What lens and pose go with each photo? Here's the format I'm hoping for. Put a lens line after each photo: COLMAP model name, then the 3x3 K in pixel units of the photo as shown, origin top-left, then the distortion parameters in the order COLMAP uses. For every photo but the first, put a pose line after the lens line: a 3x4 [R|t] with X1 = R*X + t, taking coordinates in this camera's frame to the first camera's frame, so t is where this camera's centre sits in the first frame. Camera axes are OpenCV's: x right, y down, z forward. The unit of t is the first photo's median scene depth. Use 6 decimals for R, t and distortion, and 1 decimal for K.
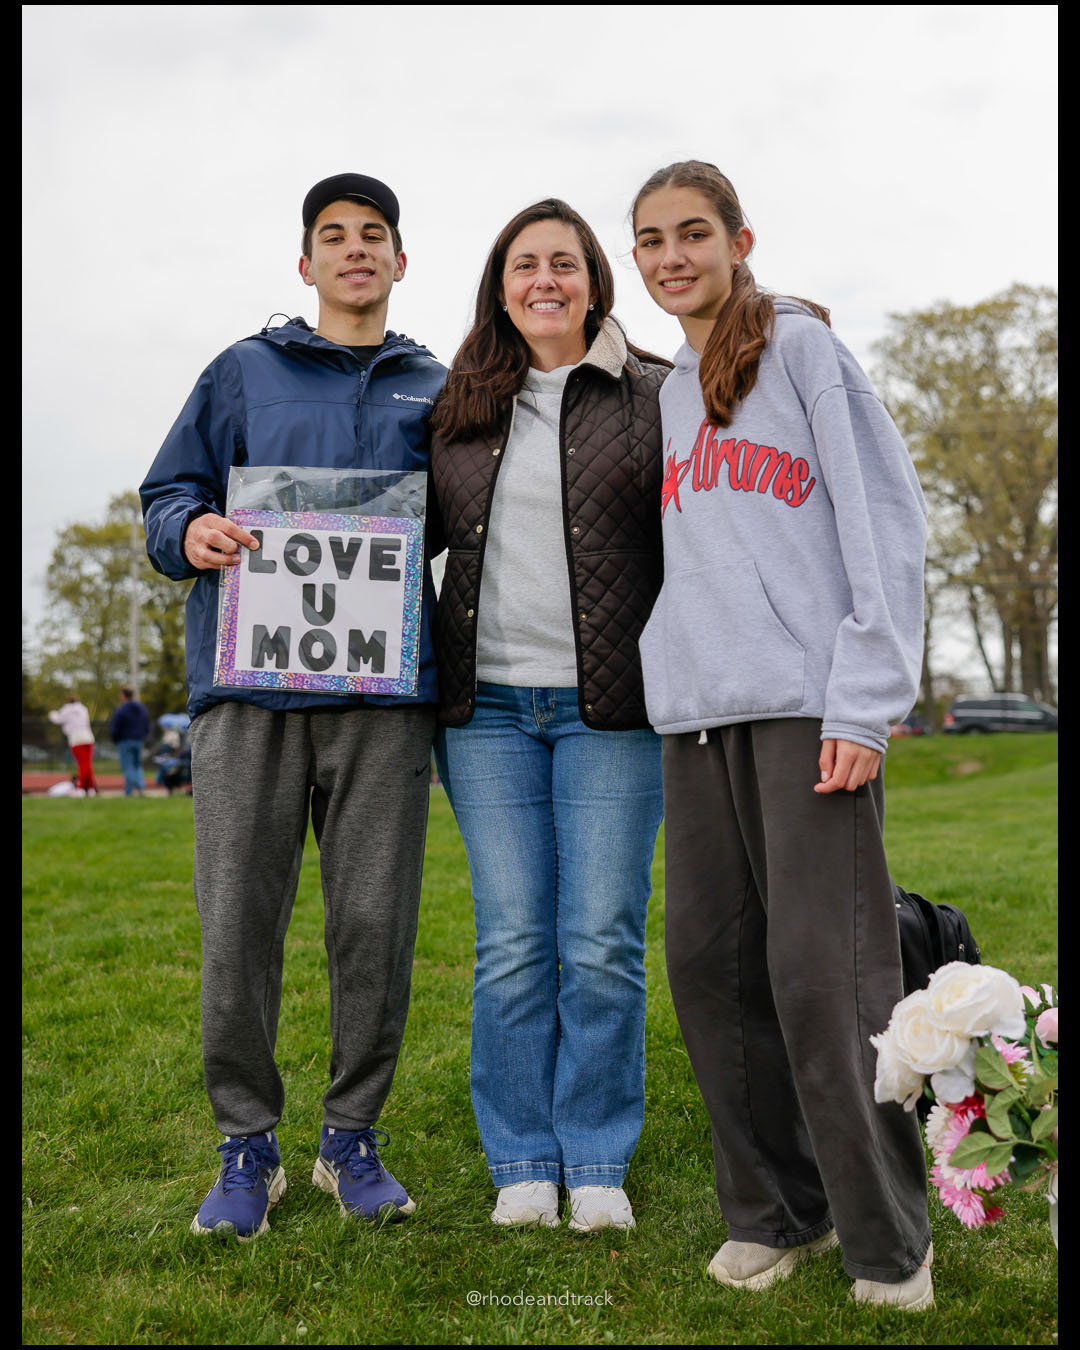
lens RADIAL K [[1621.8, 0, 524.3], [0, 1621.8, 704.4], [0, 0, 1]] dist [-0.009497, 0.000000]
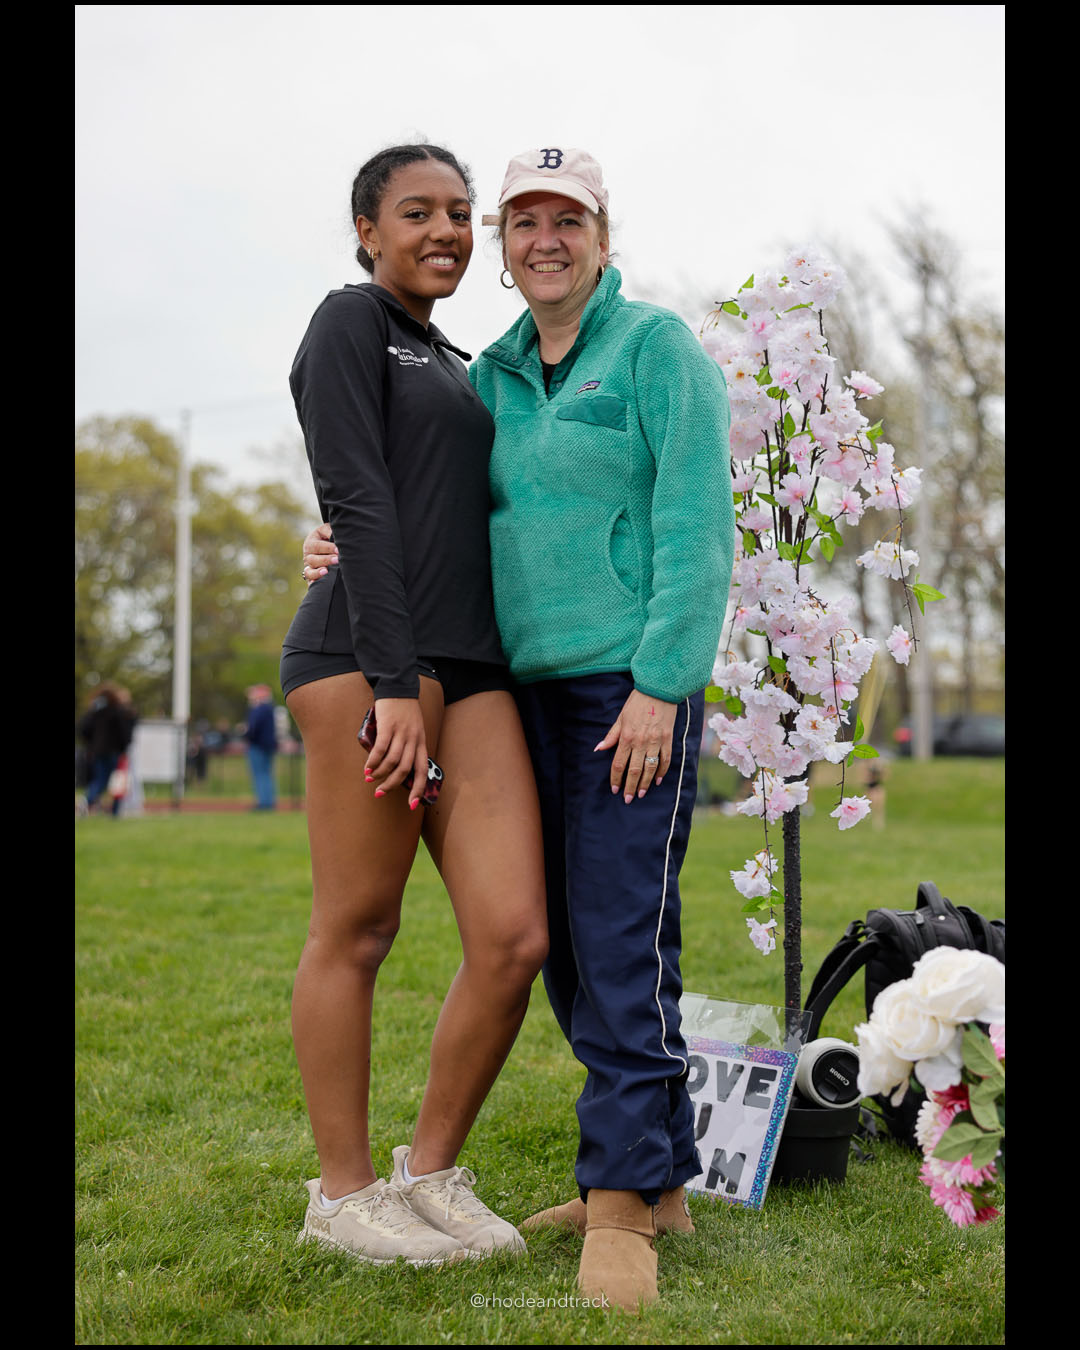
lens RADIAL K [[2170.9, 0, 513.3], [0, 2170.9, 731.1], [0, 0, 1]] dist [0.116122, 0.000000]
pose [[0.999679, 0.016572, -0.019171, 0.029556], [-0.016383, 0.999816, 0.010002, 0.019455], [0.019333, -0.009684, 0.999766, -0.306873]]
